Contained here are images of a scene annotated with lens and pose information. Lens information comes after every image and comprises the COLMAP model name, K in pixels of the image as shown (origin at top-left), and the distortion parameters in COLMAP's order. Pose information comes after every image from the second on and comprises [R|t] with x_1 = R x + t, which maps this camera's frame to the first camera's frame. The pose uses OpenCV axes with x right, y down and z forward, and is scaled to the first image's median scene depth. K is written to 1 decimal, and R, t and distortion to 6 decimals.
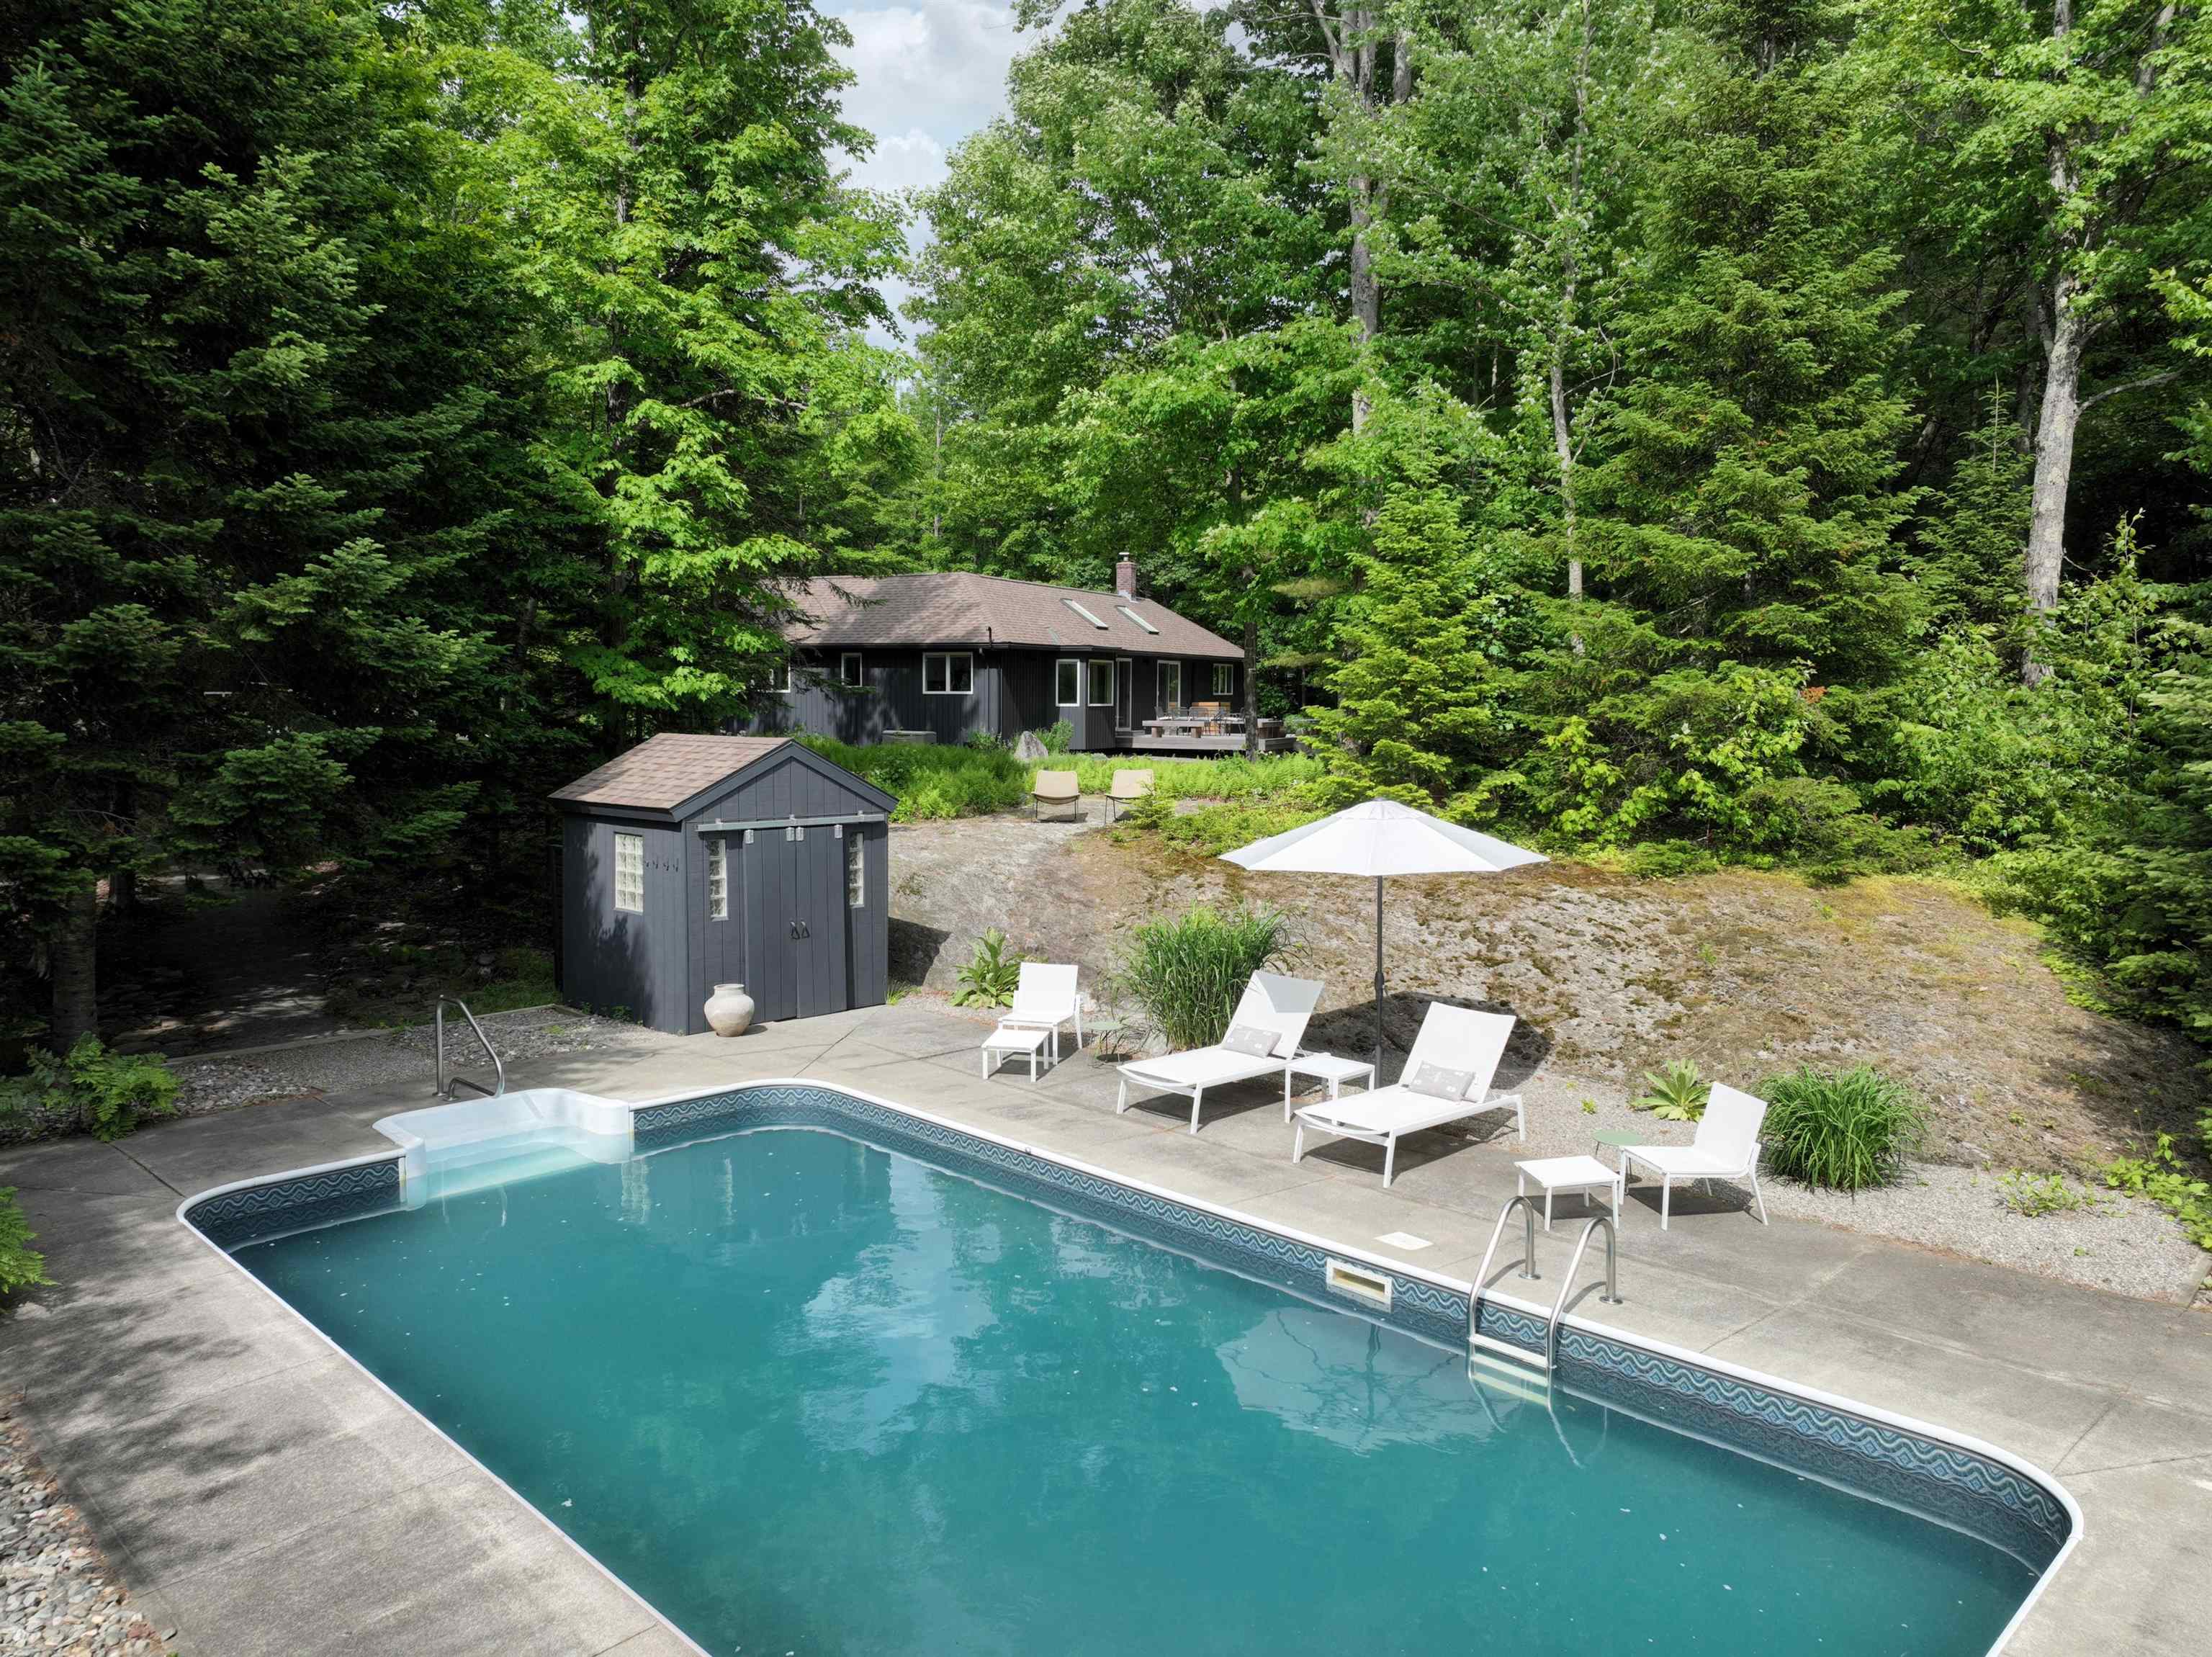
lens RADIAL K [[1553.4, 0, 1098.7], [0, 1553.4, 826.8], [0, 0, 1]] dist [0.007157, 0.000261]
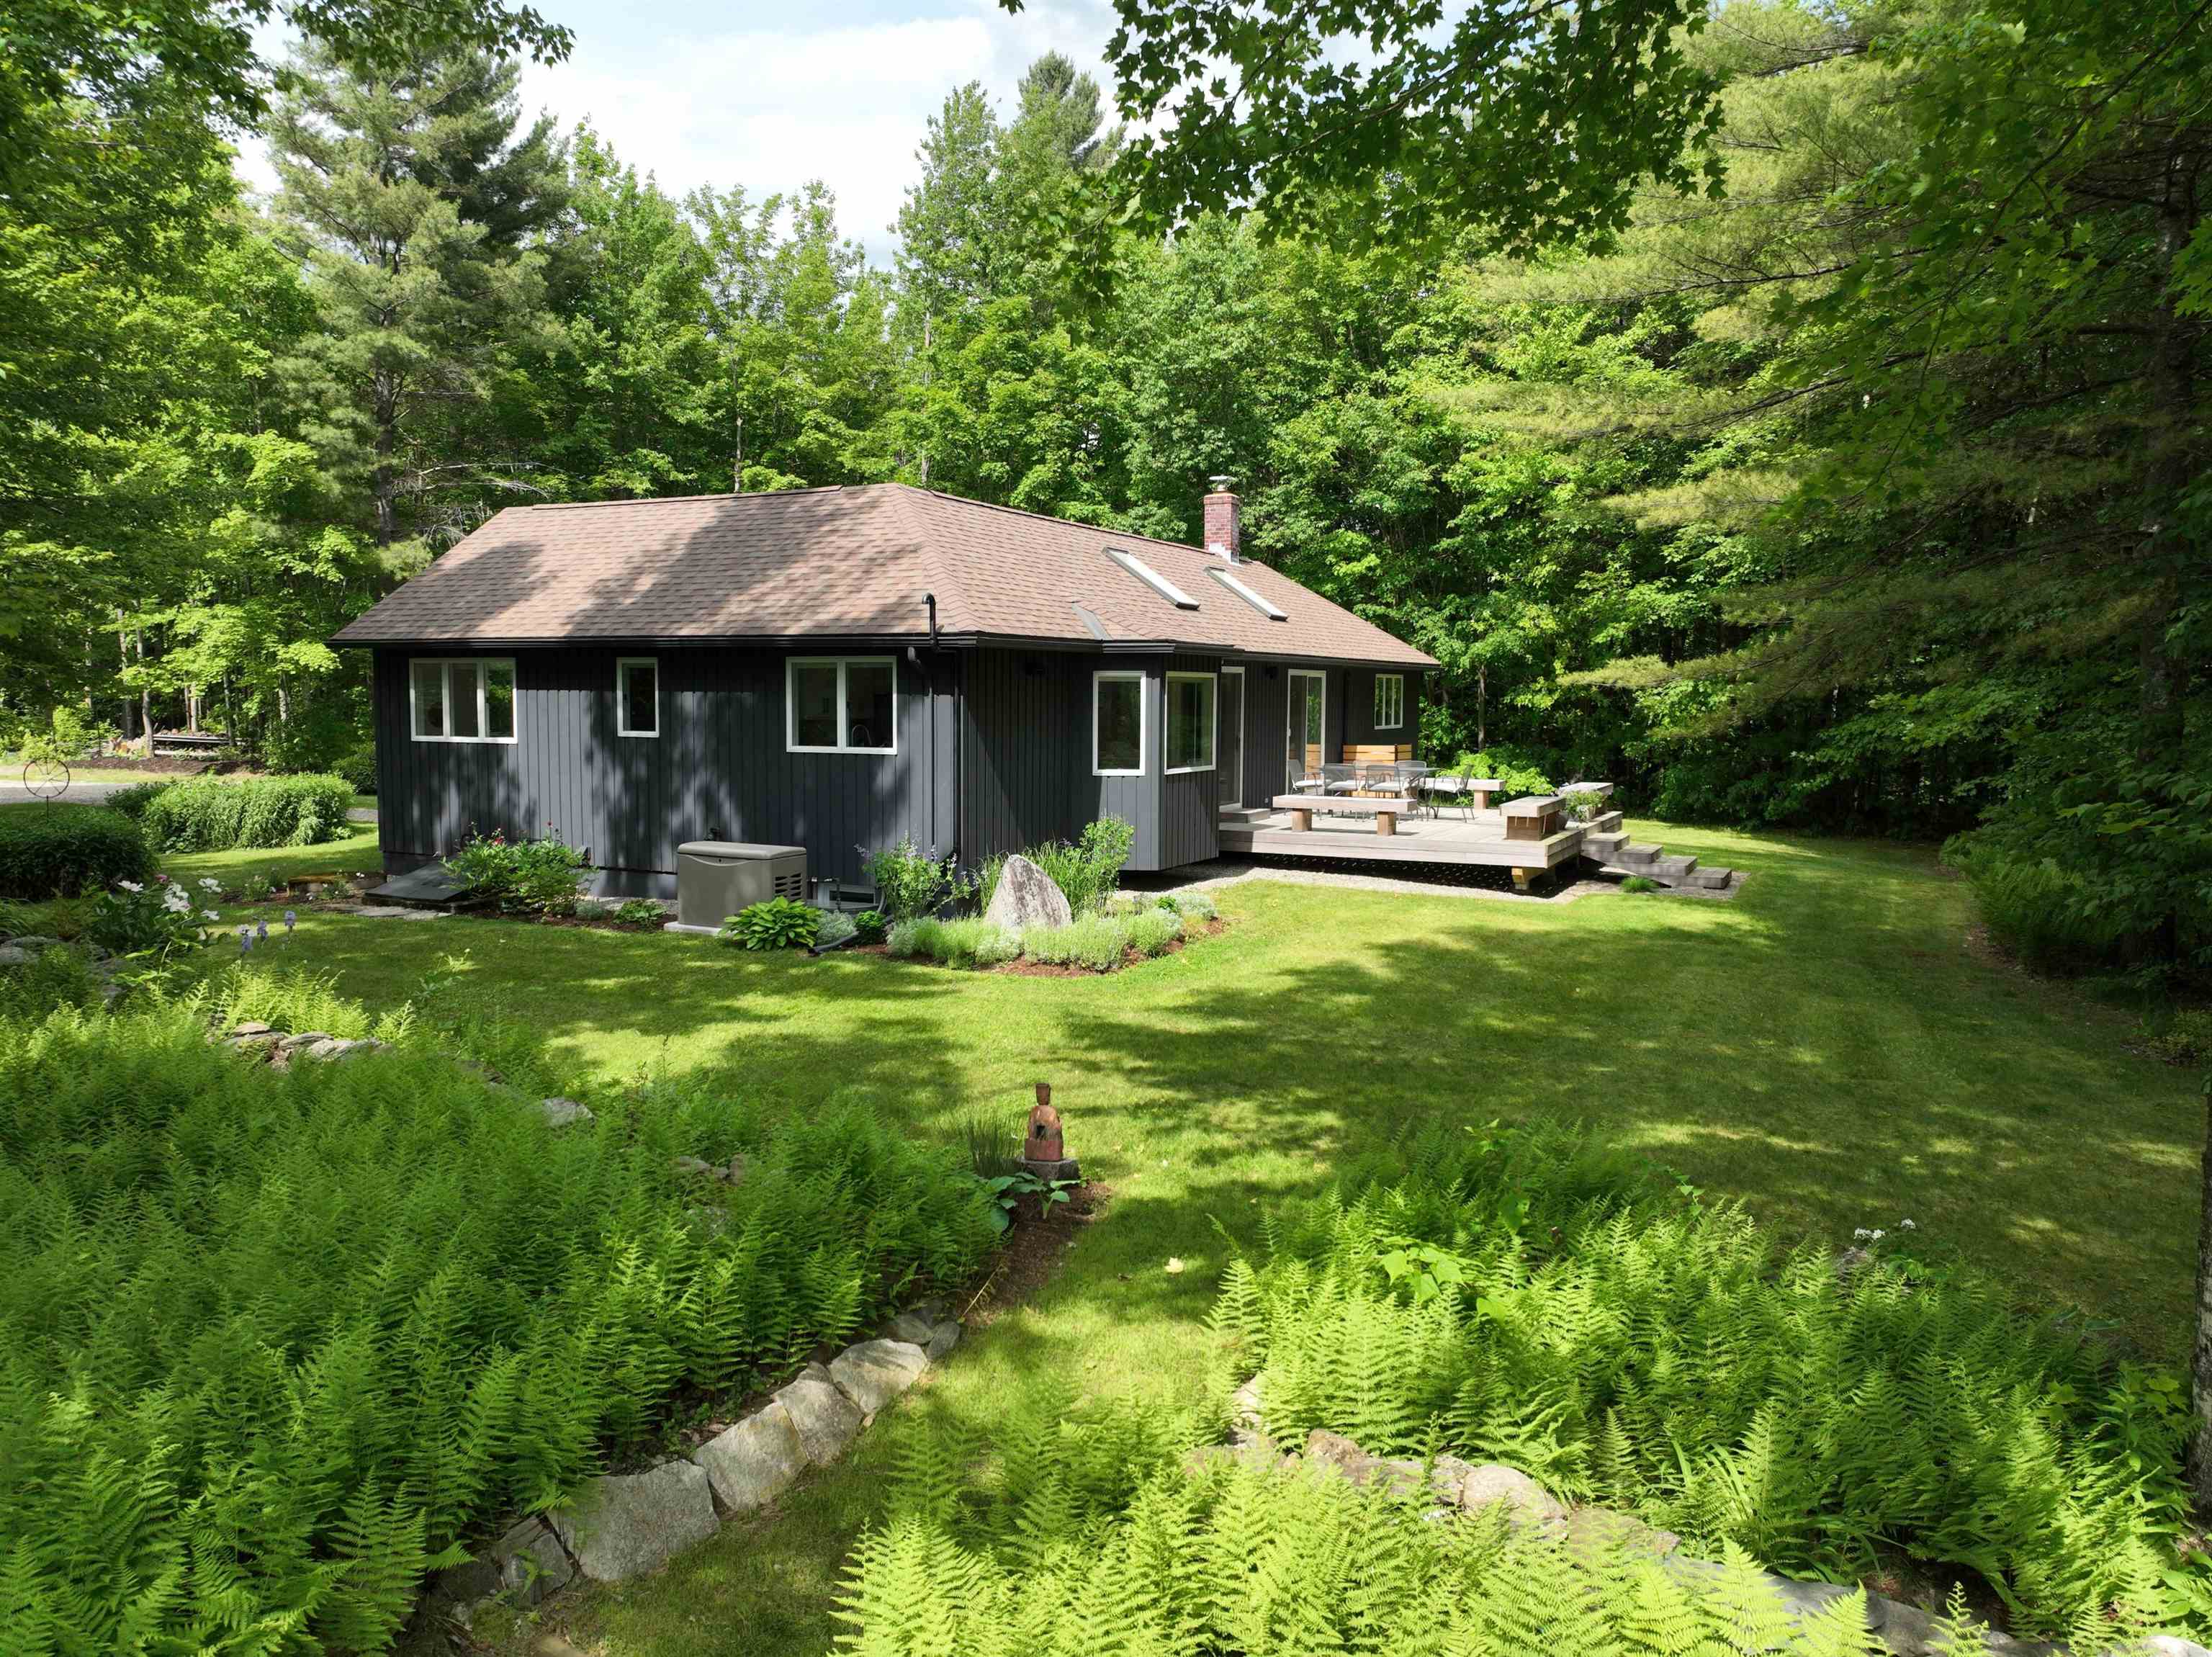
lens RADIAL K [[1550.5, 0, 1079.9], [0, 1550.5, 857.5], [0, 0, 1]] dist [-0.002703, -0.002176]
pose [[0.999101, 0.003415, -0.042259, -0.011819], [-0.002614, 0.999816, 0.018998, -0.059909], [0.042316, -0.018870, 0.998926, 0.527212]]
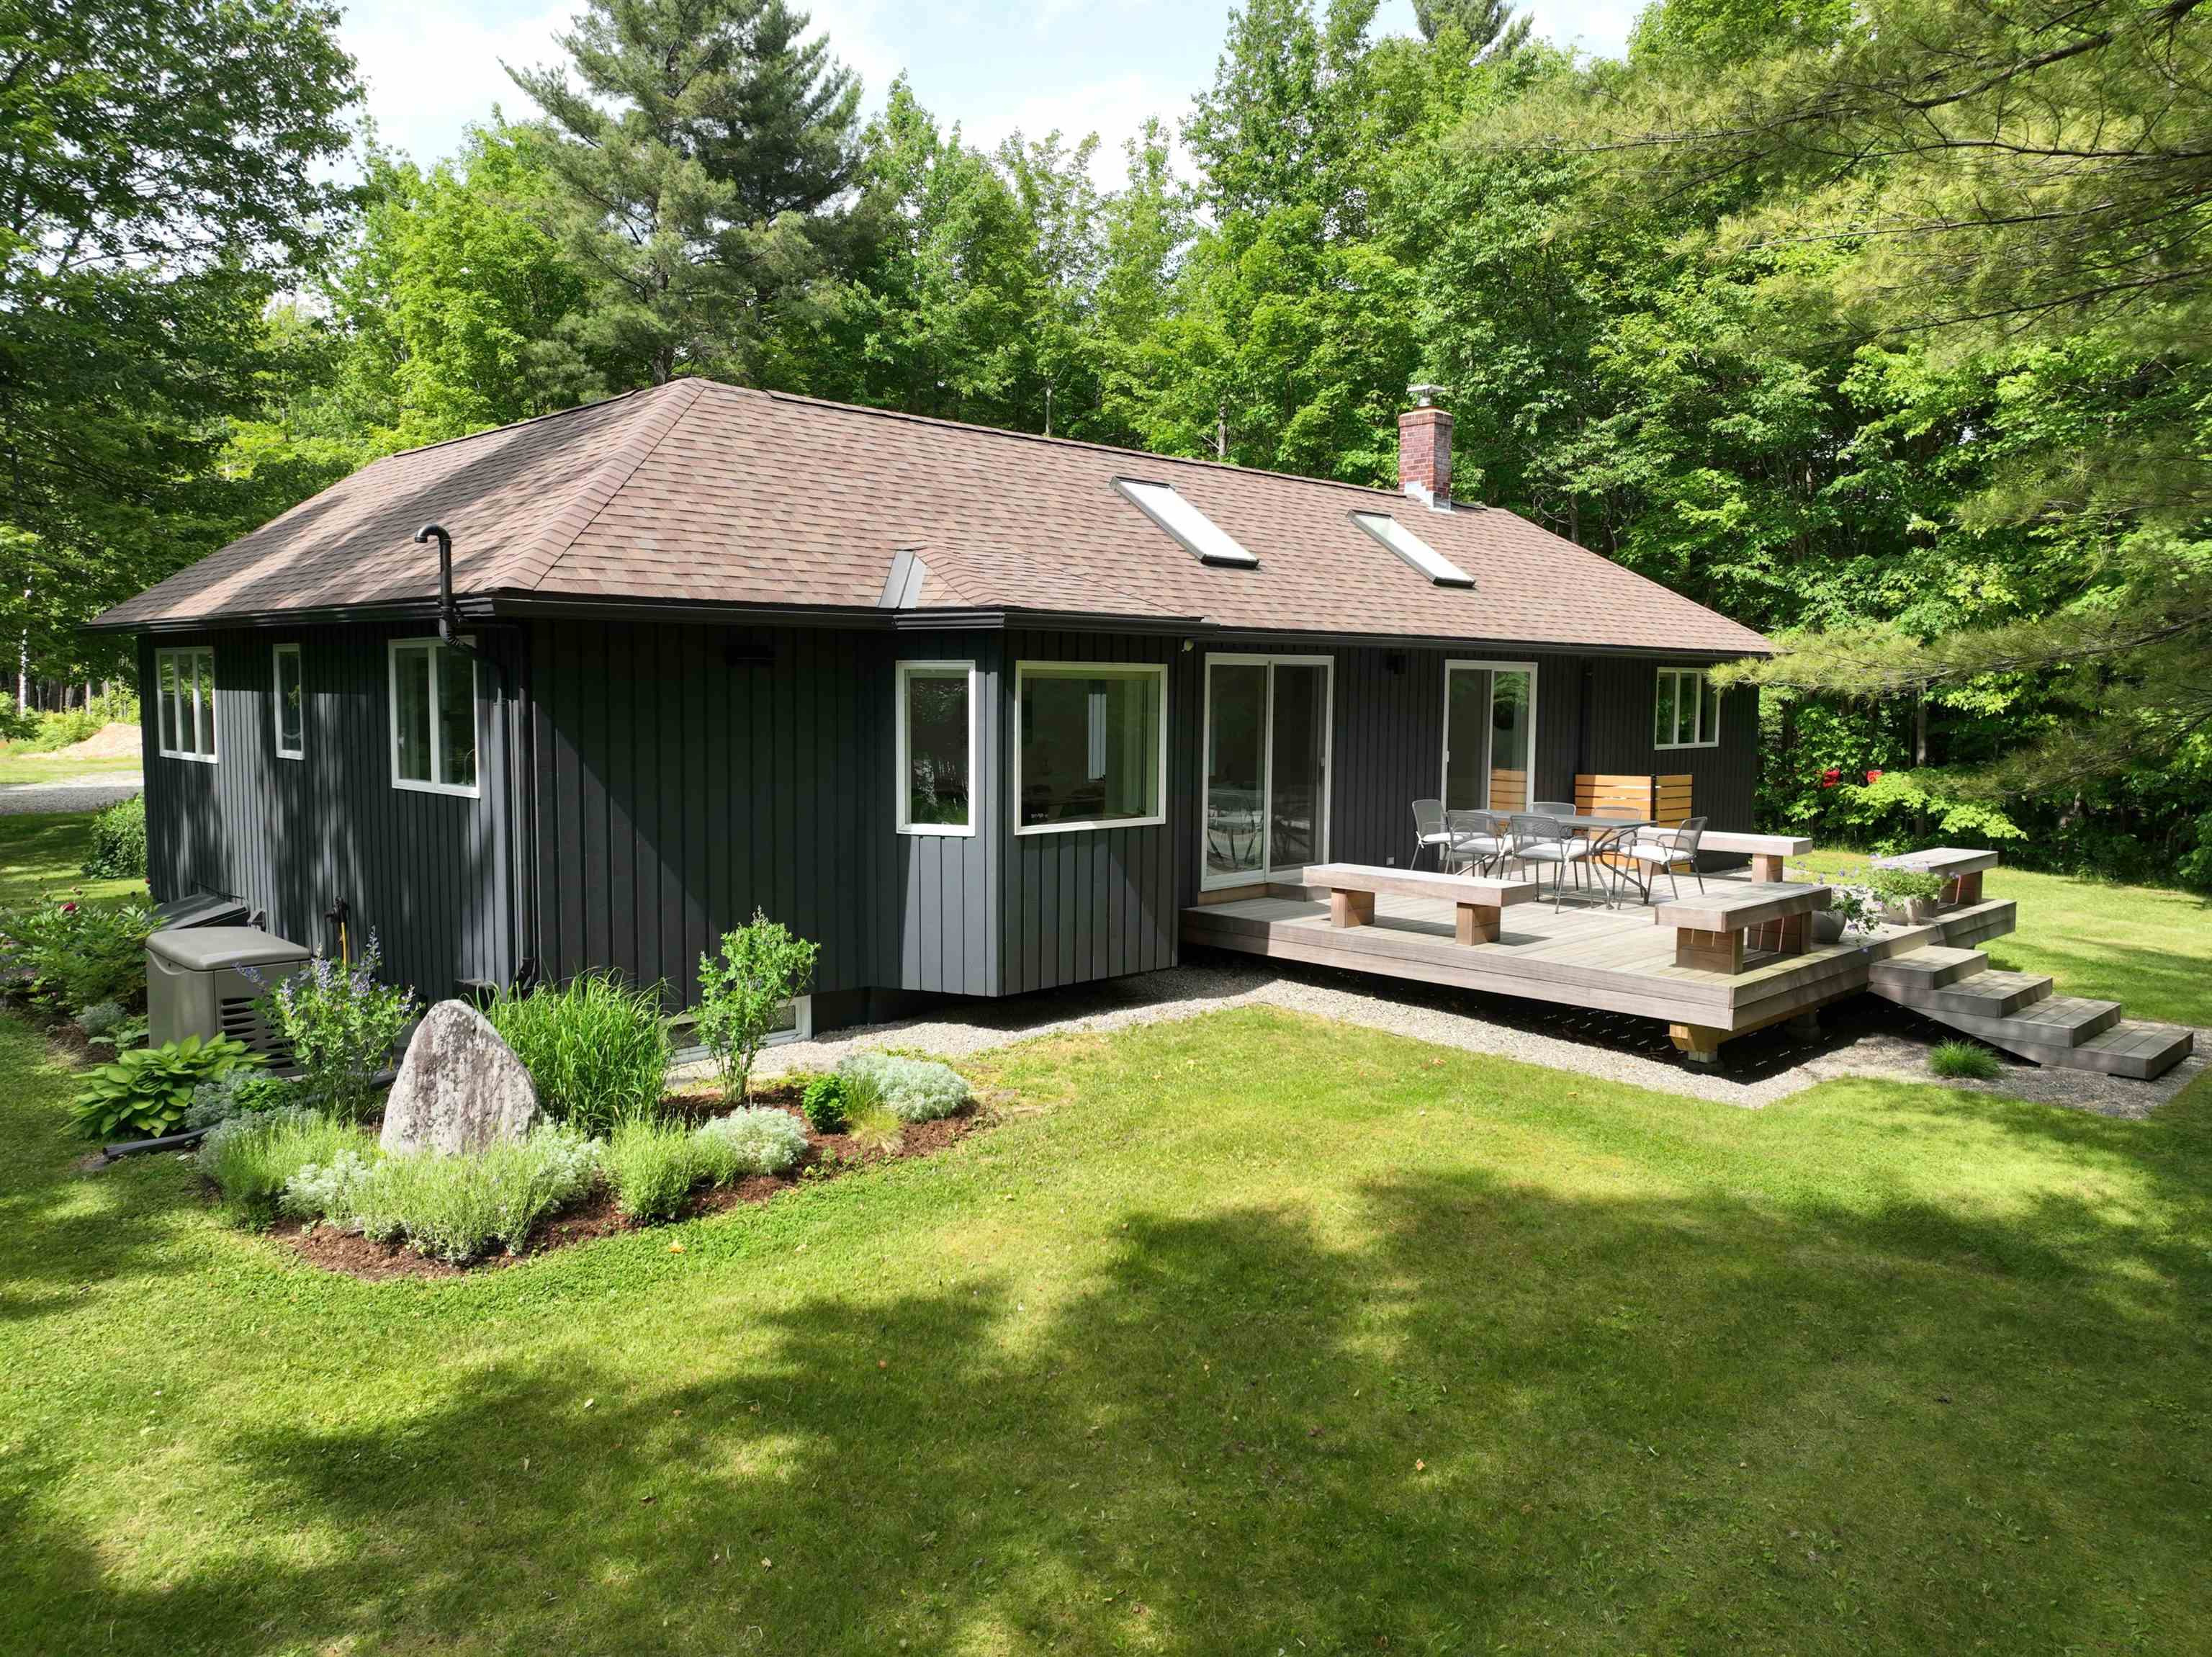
lens RADIAL K [[1553.4, 0, 1098.7], [0, 1553.4, 826.8], [0, 0, 1]] dist [0.007157, 0.000261]
pose [[0.936394, 0.030720, -0.349604, 0.097328], [-0.030922, 0.999509, 0.005005, -0.078135], [0.349587, 0.006124, 0.936884, 0.728328]]
